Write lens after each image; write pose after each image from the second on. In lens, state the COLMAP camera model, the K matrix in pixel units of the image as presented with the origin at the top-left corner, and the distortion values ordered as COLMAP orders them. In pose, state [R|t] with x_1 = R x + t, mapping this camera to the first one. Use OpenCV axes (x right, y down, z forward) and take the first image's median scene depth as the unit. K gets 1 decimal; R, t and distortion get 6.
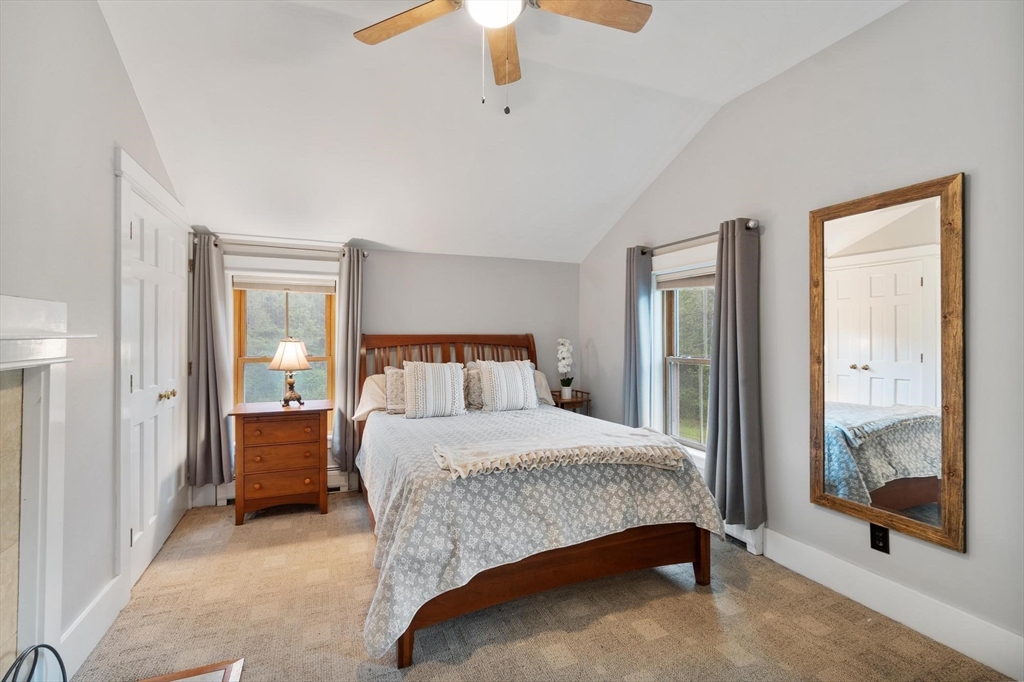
lens RADIAL K [[462.4, 0, 508.8], [0, 462.4, 324.3], [0, 0, 1]] dist [0.000173, 0.000245]
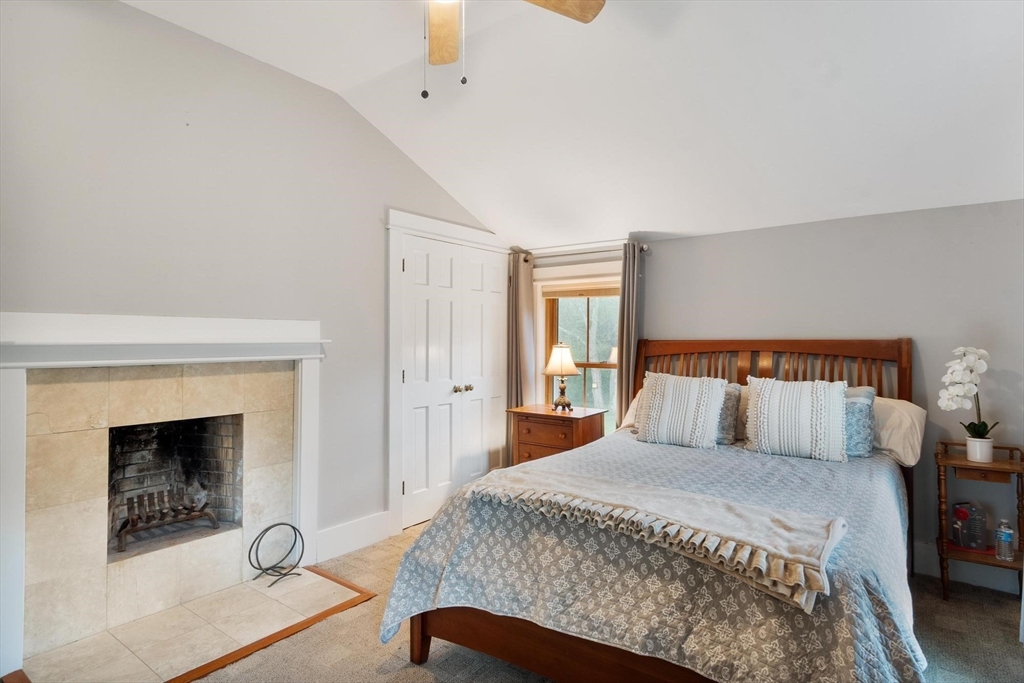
lens RADIAL K [[540.9, 0, 514.1], [0, 540.9, 324.1], [0, 0, 1]] dist [0.001657, 0.000523]
pose [[0.523429, -0.026811, -0.851648, 0.737213], [0.020726, 0.999610, -0.018731, 0.010360], [0.851817, -0.007847, 0.523780, 0.442718]]
